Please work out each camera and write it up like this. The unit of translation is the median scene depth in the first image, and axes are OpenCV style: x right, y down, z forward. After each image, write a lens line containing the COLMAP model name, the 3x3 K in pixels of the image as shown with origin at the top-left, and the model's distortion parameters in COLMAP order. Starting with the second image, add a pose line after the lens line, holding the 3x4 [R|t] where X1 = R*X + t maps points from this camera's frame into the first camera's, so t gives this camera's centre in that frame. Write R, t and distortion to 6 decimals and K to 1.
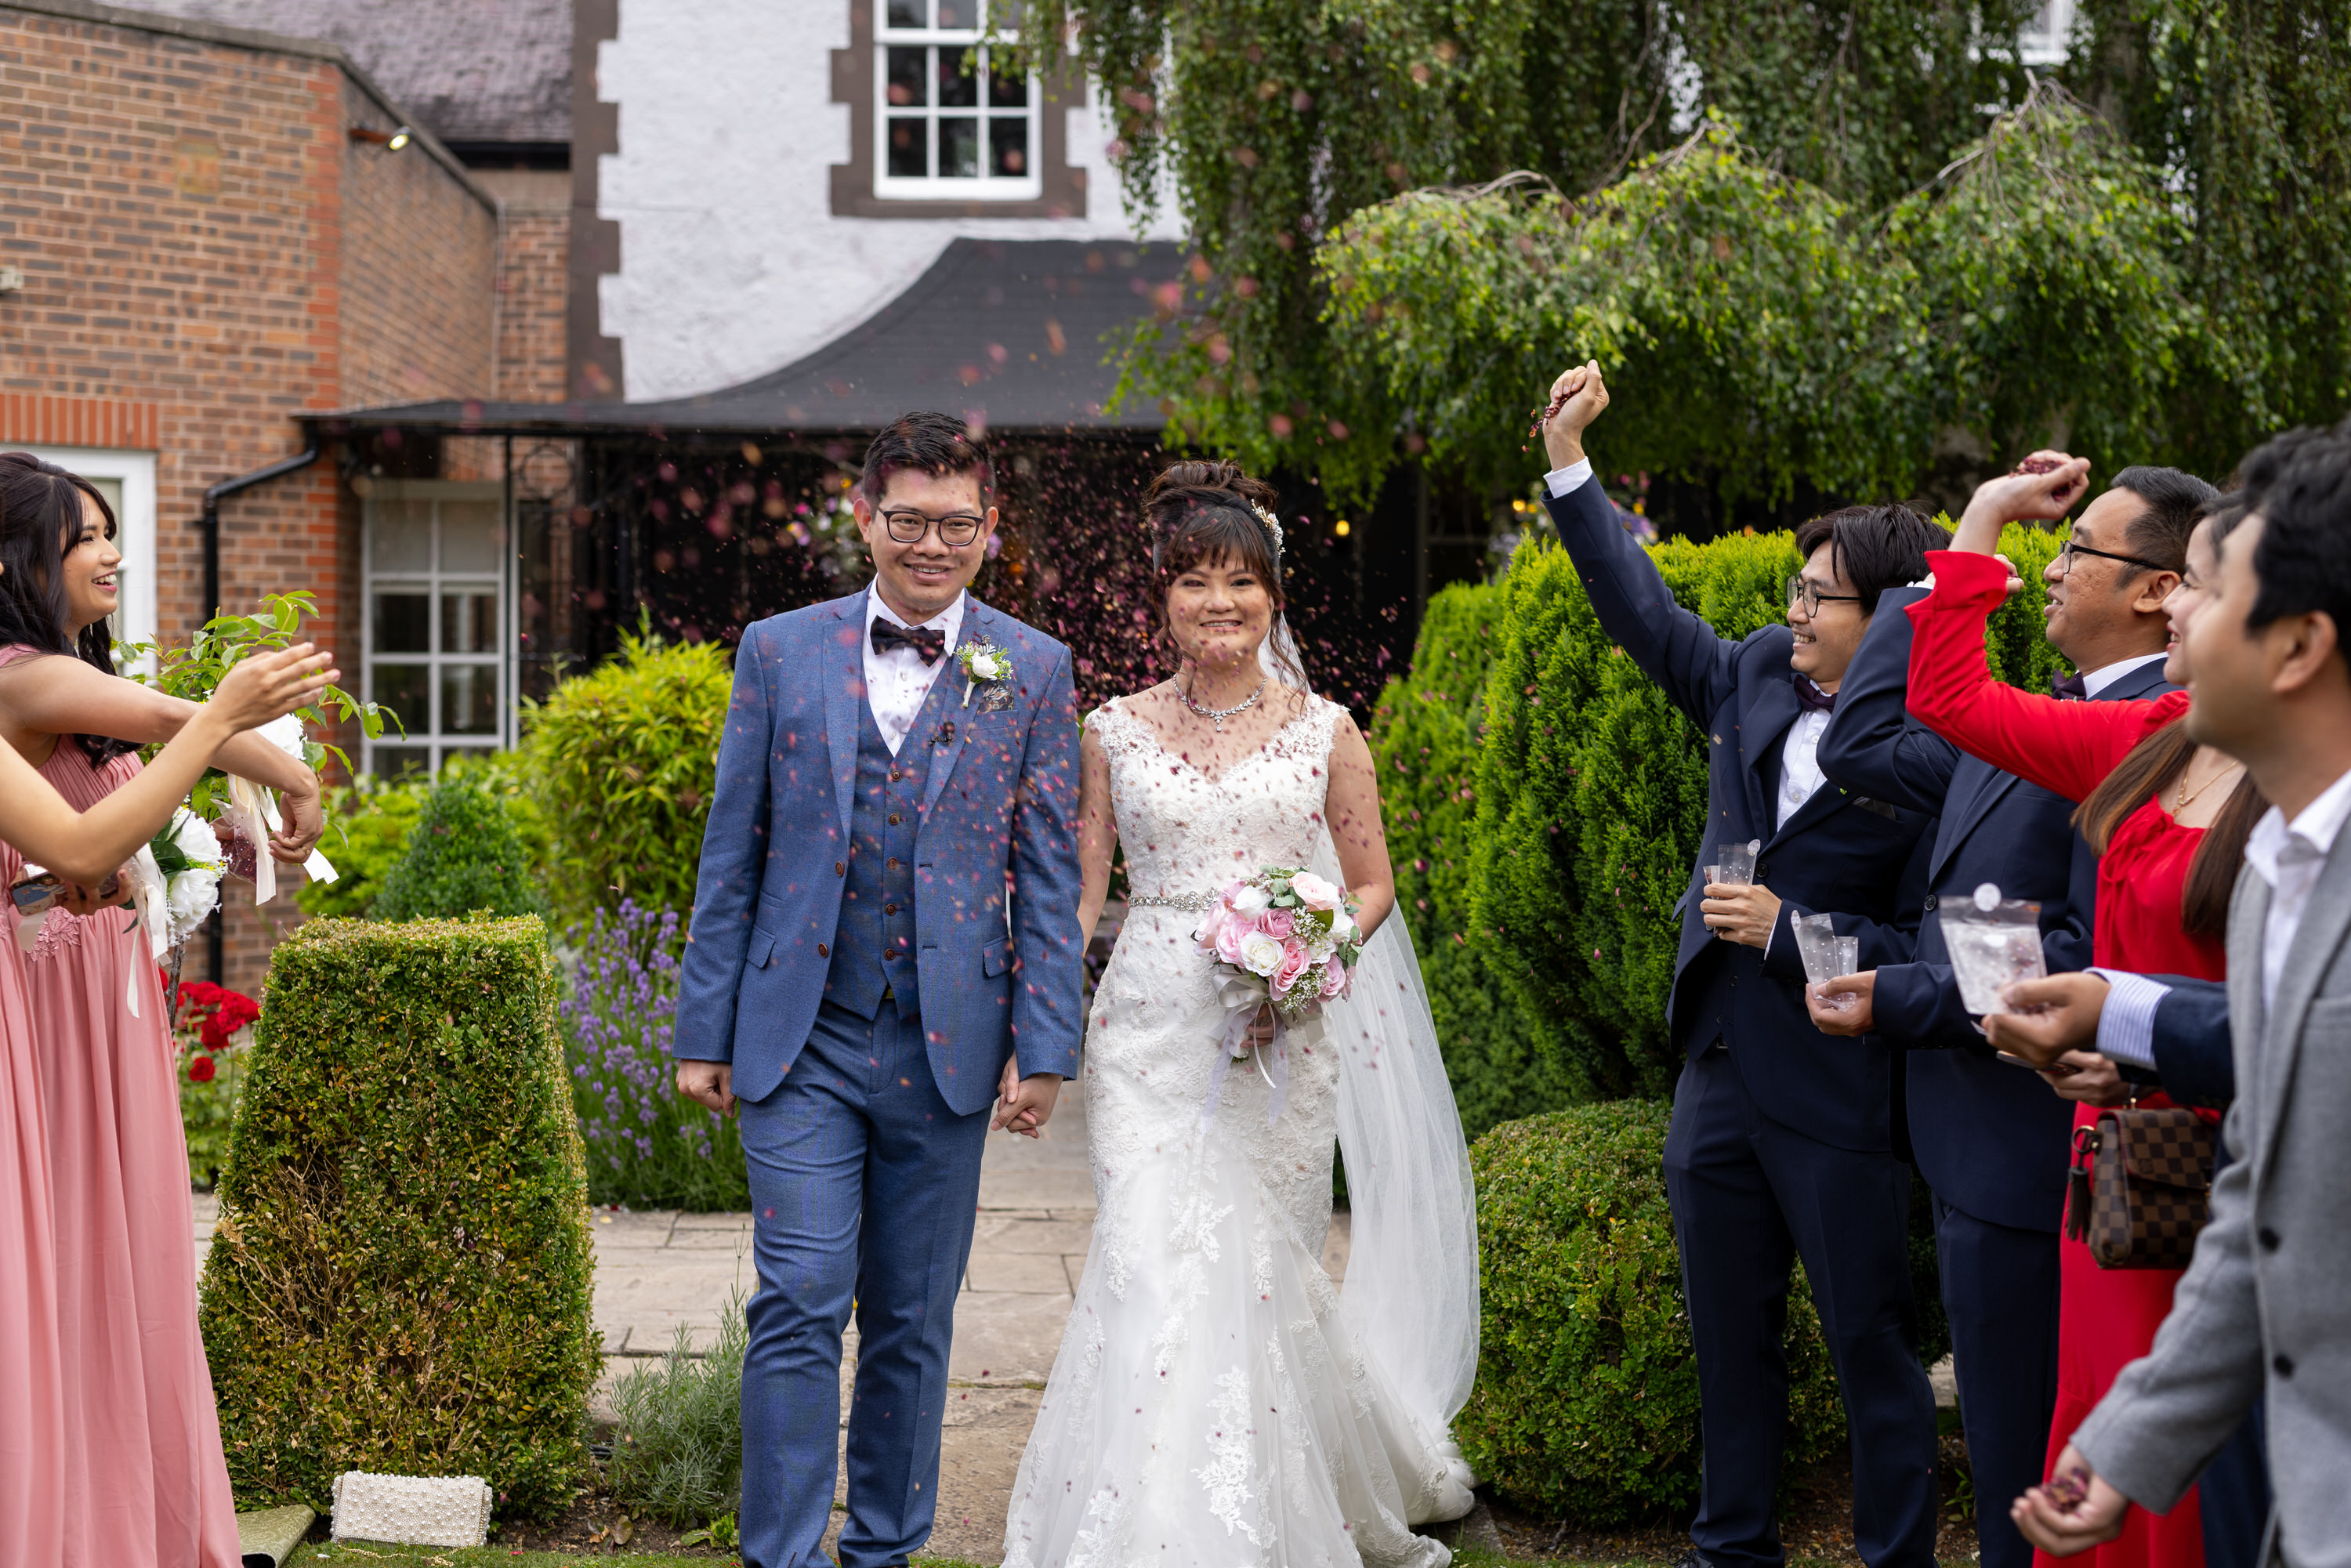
lens RADIAL K [[3621.0, 0, 1175.5], [0, 3621.0, 784.0], [0, 0, 1]] dist [0.016062, -0.043561]
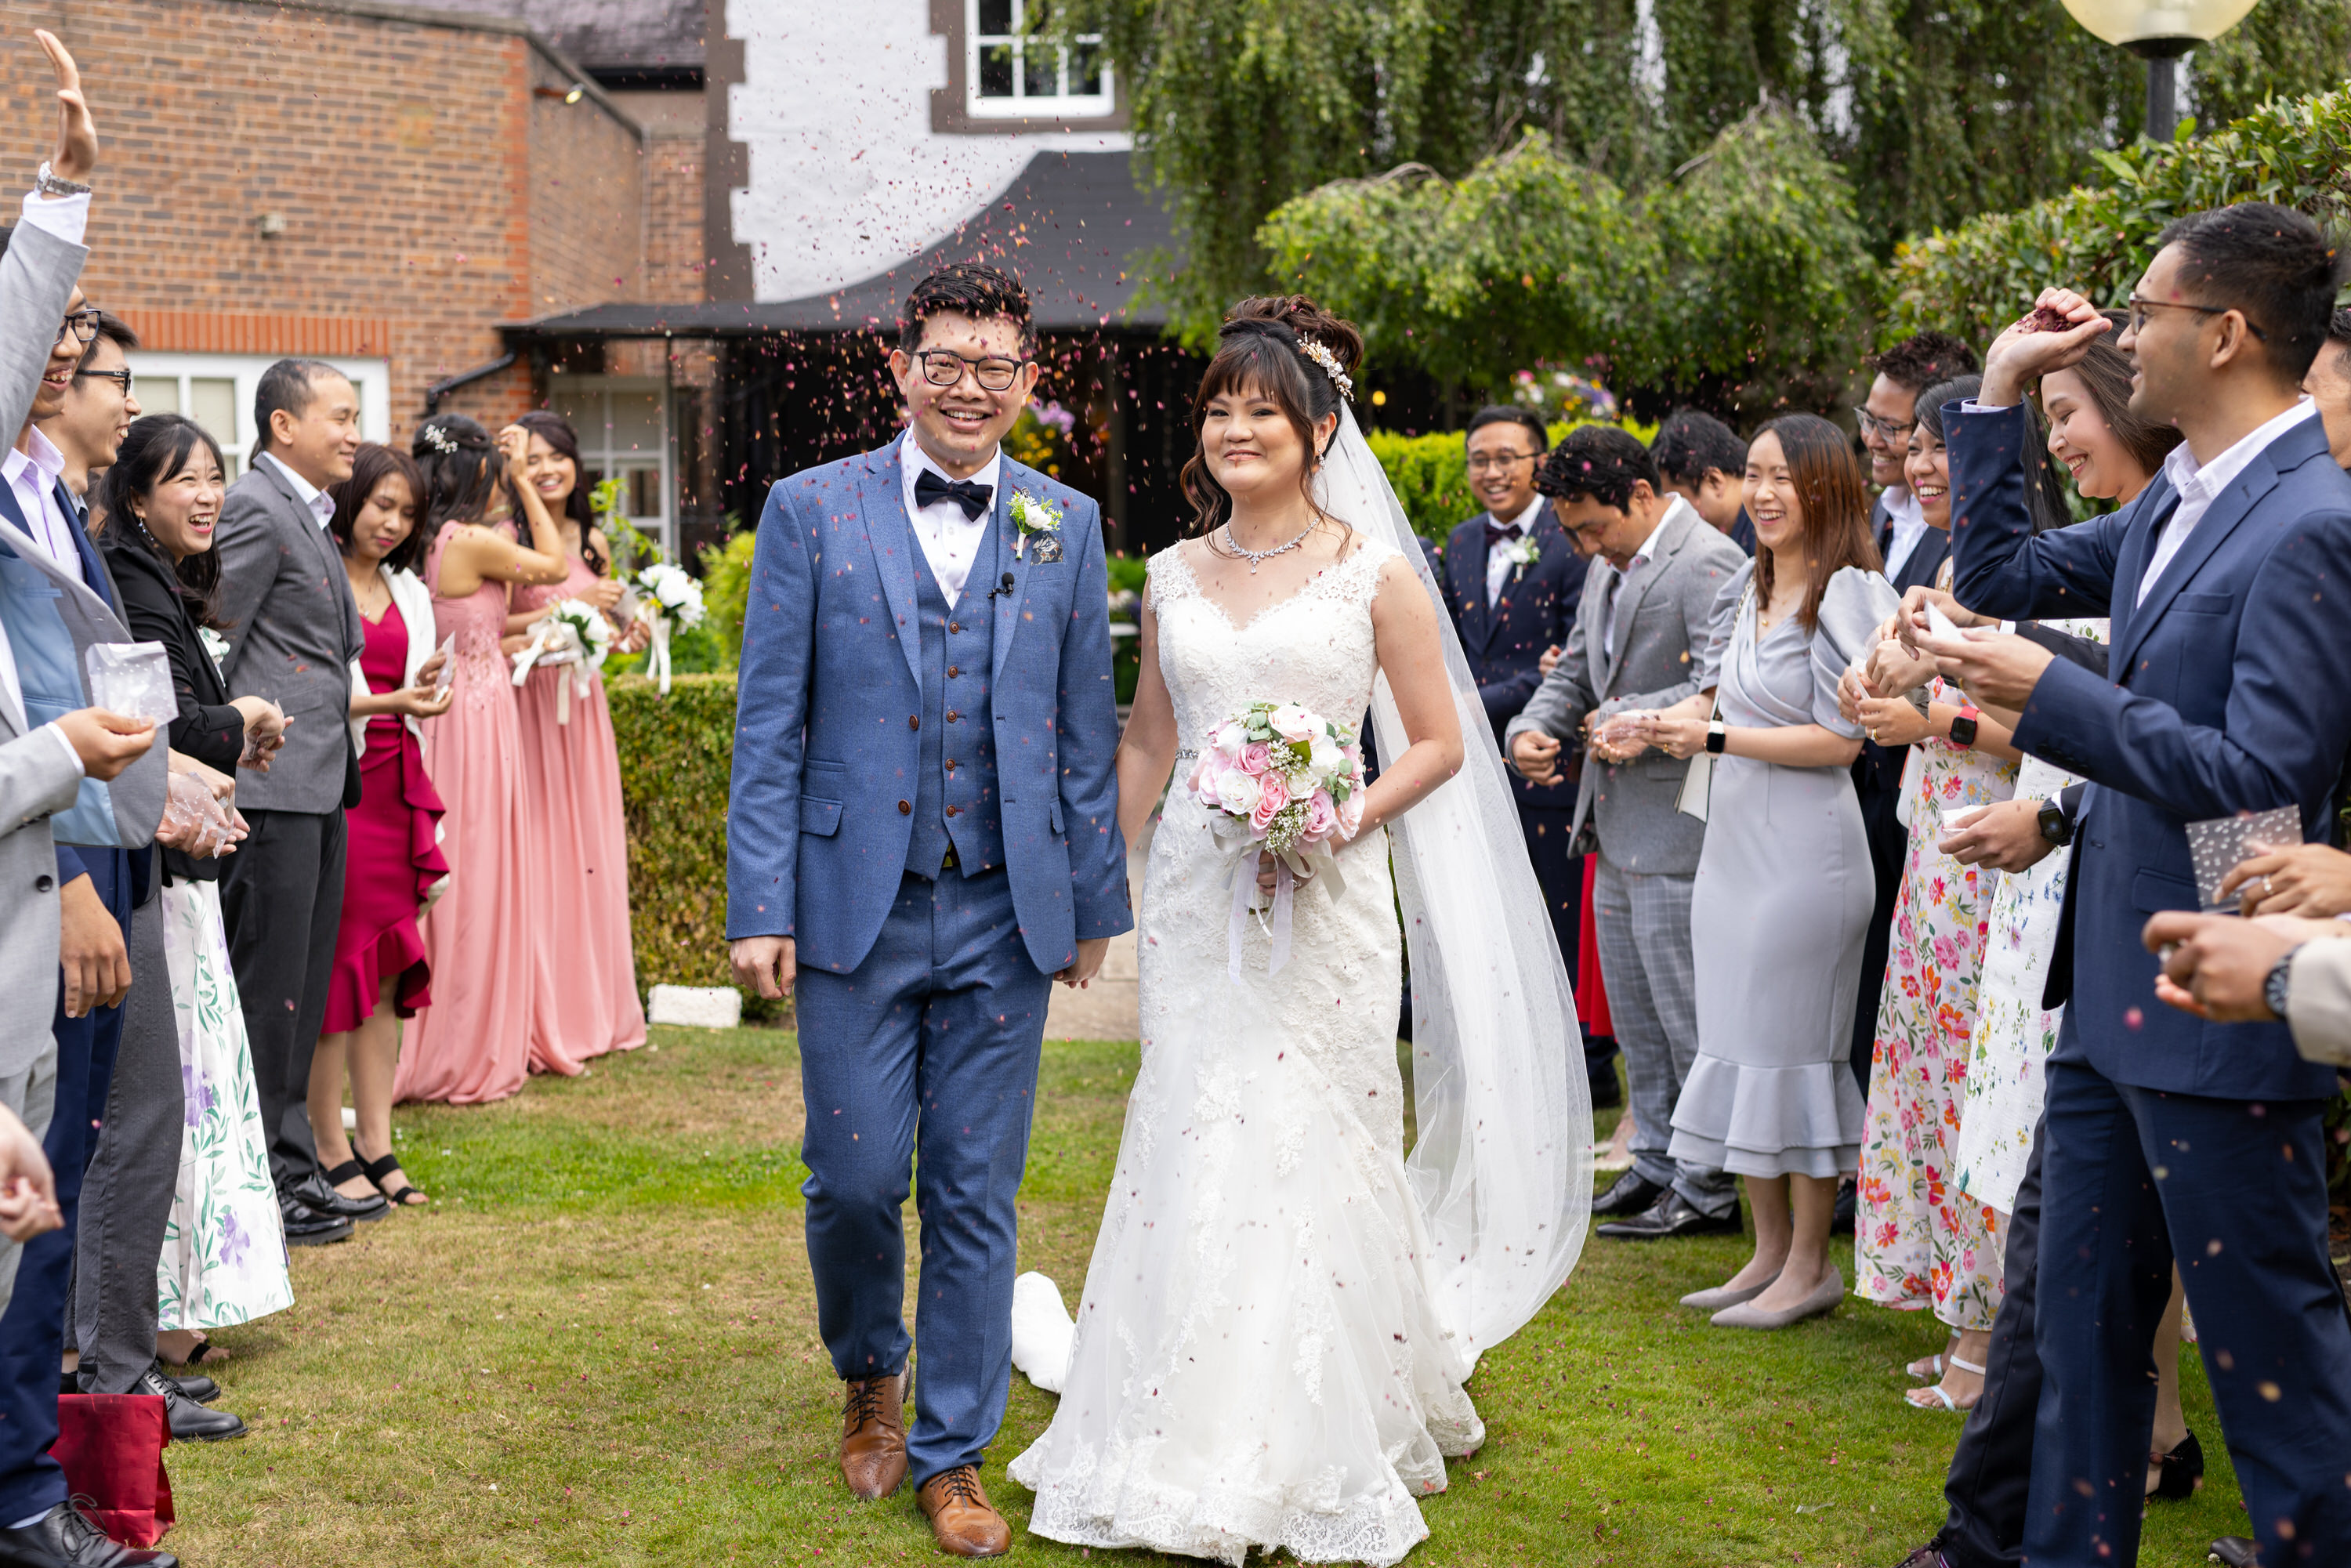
lens RADIAL K [[3621.0, 0, 1175.5], [0, 3621.0, 784.0], [0, 0, 1]] dist [0.016062, -0.043561]
pose [[0.999429, -0.012592, -0.031344, 0.024345], [0.013805, 0.999151, 0.038812, 0.009276], [0.030829, -0.039223, 0.998755, -0.233777]]
